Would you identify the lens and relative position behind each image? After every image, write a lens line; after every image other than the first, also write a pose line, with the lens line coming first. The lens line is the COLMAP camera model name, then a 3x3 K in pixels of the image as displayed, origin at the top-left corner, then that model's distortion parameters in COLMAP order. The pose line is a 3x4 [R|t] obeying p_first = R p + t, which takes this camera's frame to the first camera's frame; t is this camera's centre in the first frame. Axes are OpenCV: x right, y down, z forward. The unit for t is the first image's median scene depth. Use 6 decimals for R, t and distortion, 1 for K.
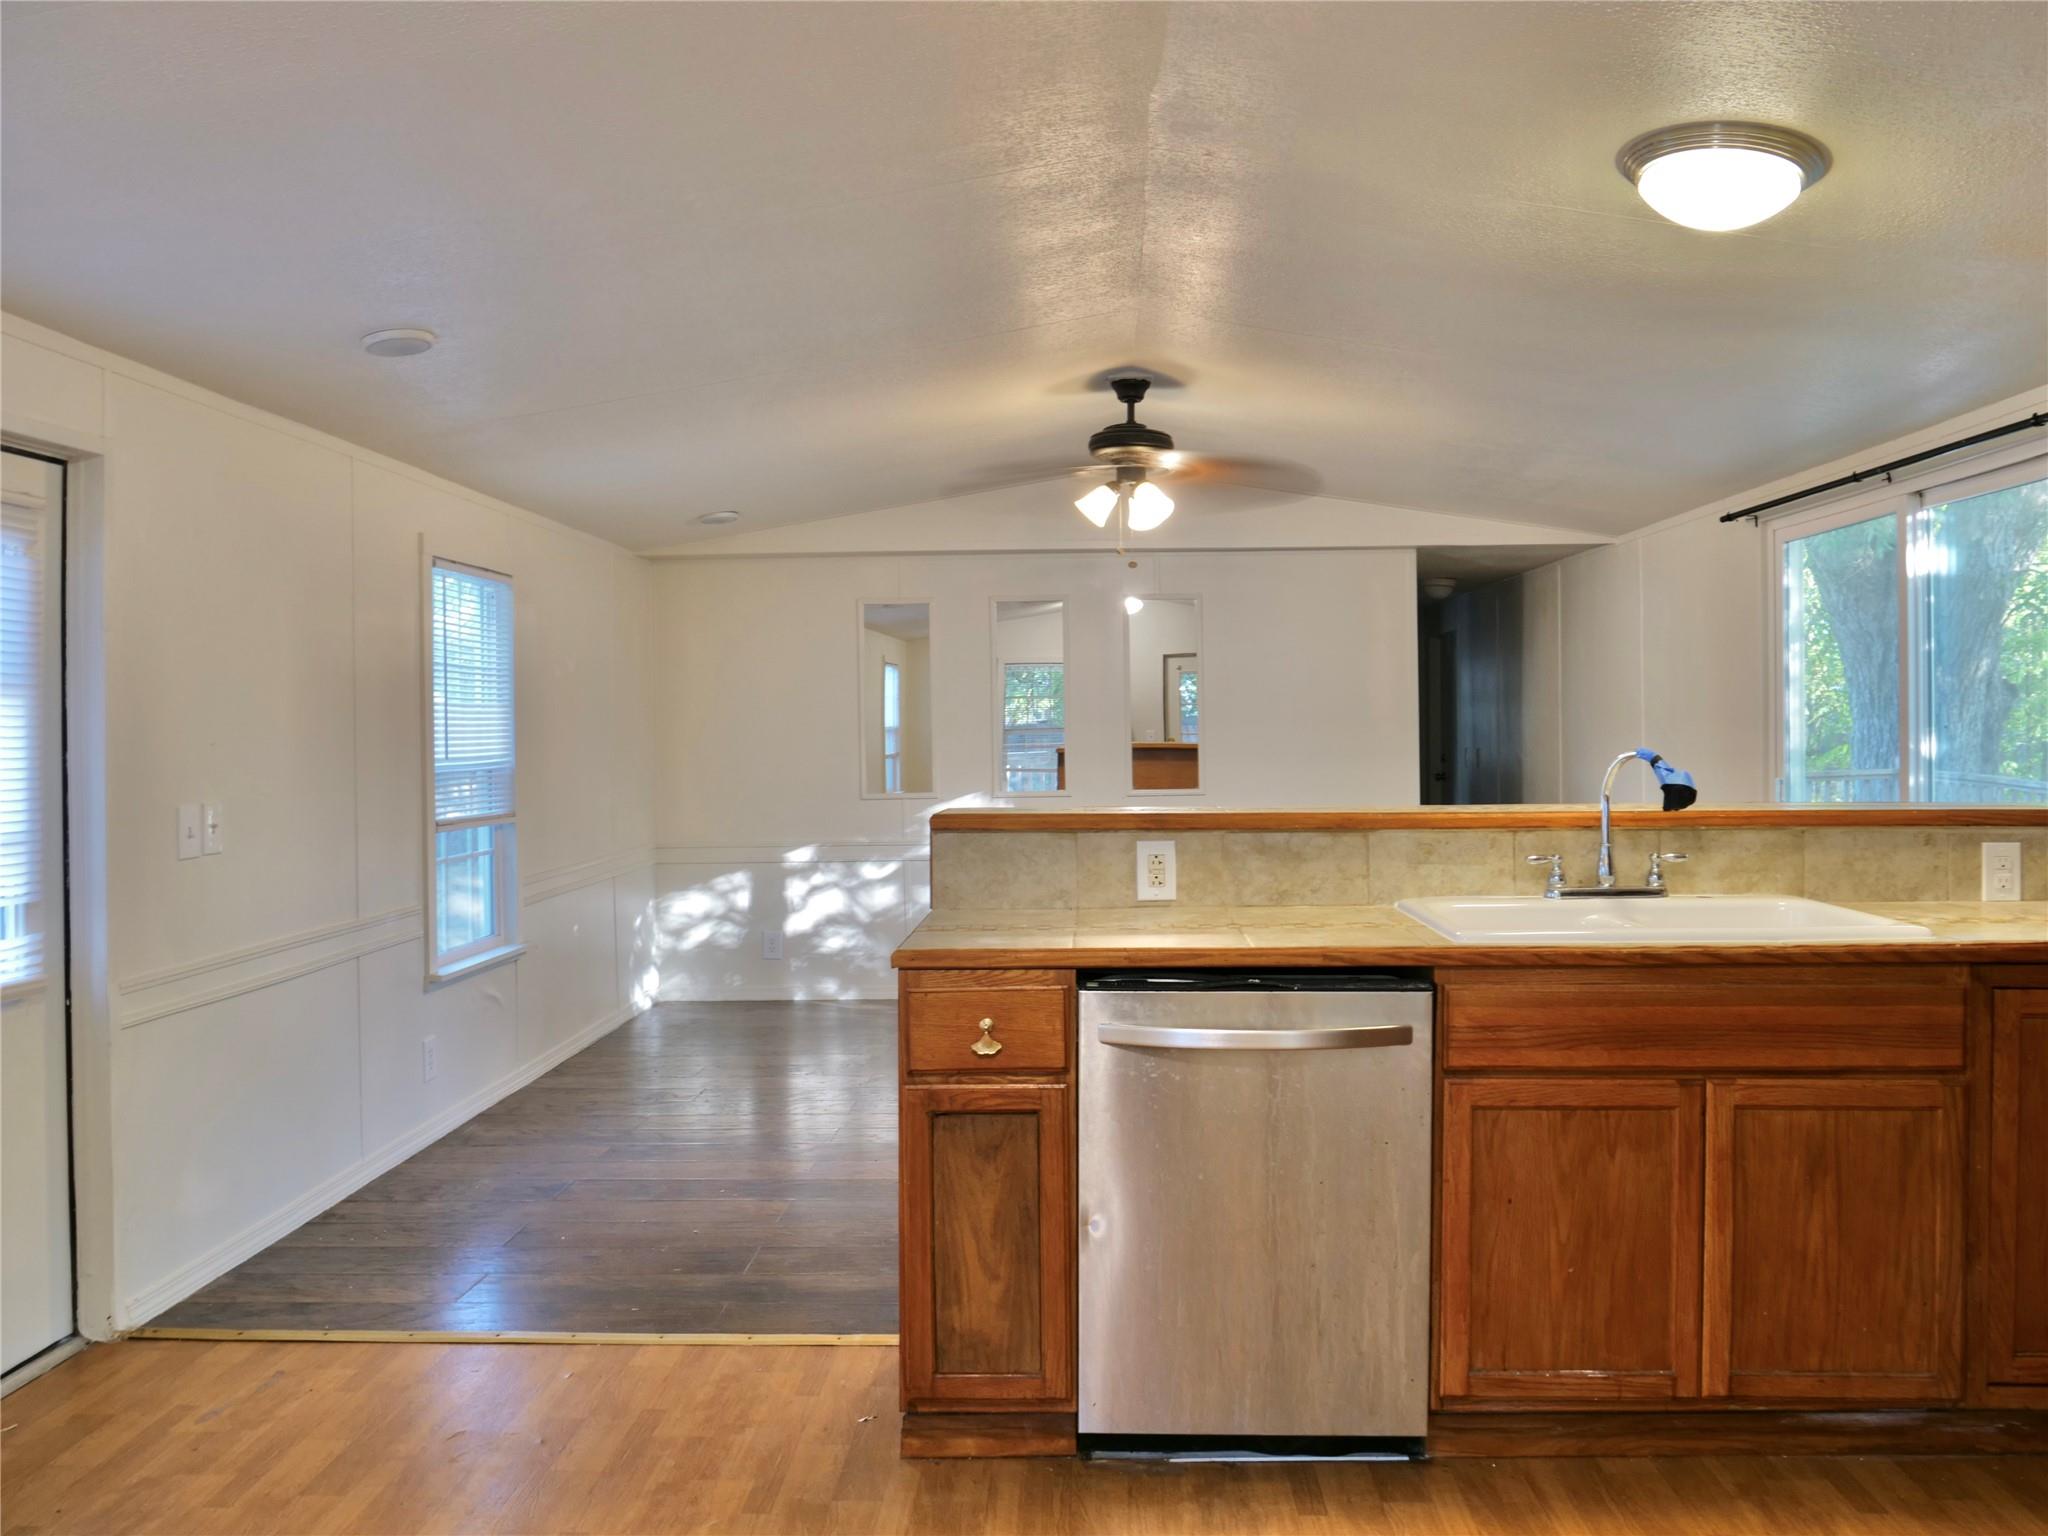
lens RADIAL K [[1555.8, 0, 1061.3], [0, 1555.8, 724.4], [0, 0, 1]] dist [-0.056277, 0.025367]
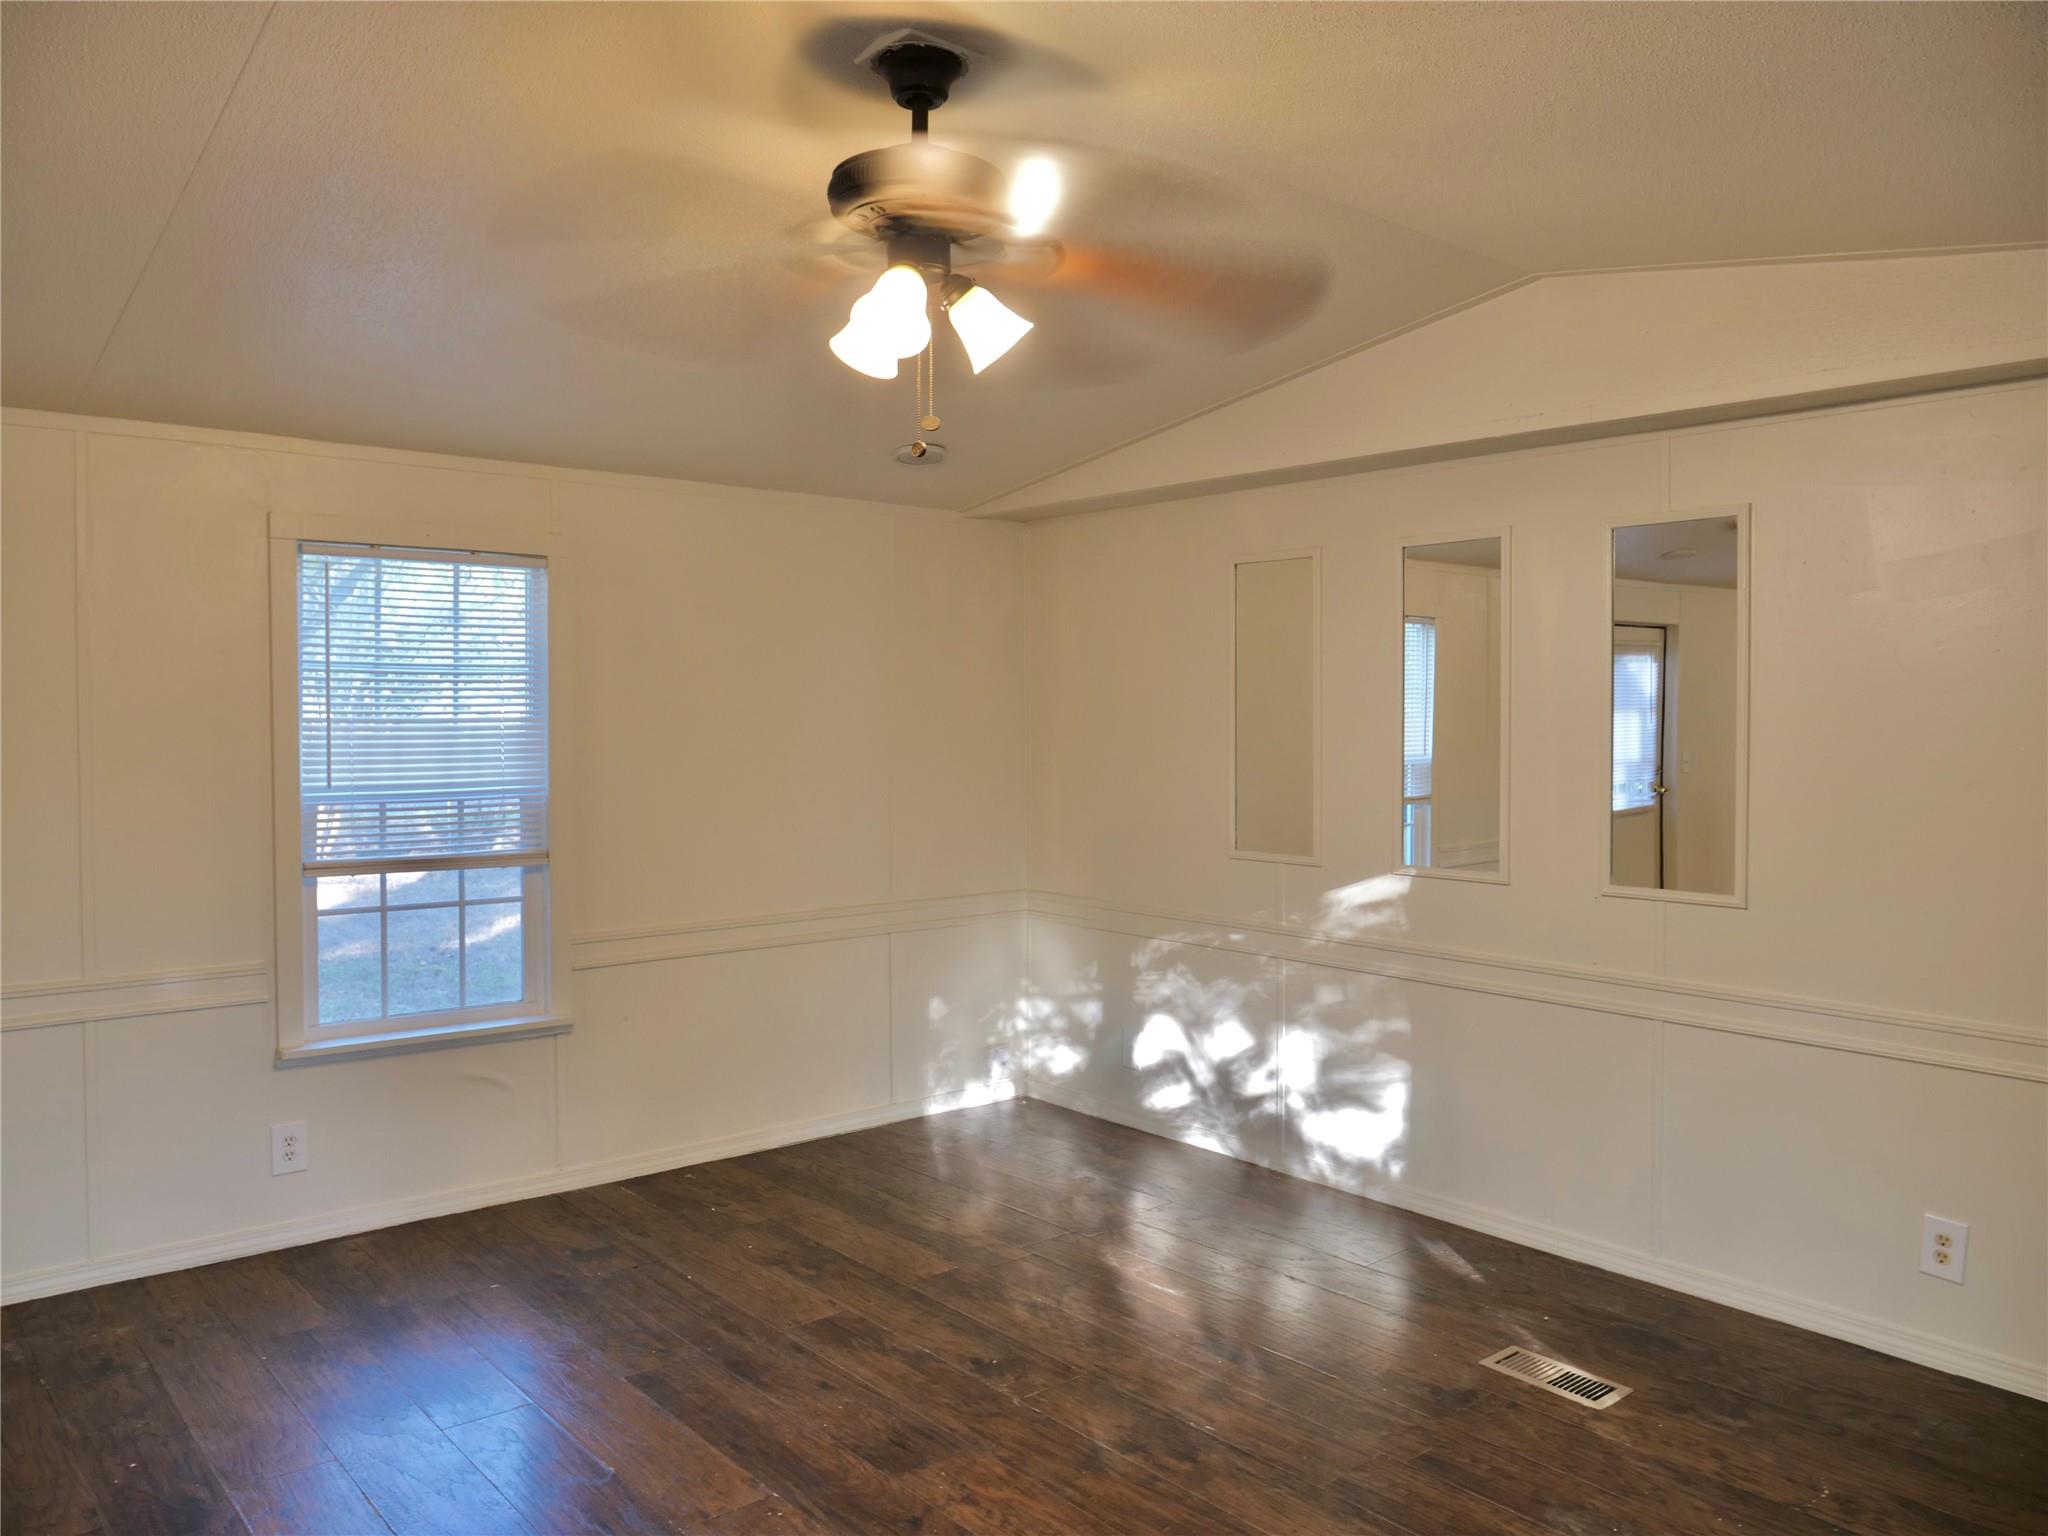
lens RADIAL K [[1495.1, 0, 1018.3], [0, 1495.1, 757.3], [0, 0, 1]] dist [-0.051603, 0.023103]
pose [[0.667573, 0.039803, -0.743480, 0.784709], [-0.009756, 0.998952, 0.044720, -0.059492], [0.744481, -0.022601, 0.667261, 1.376468]]
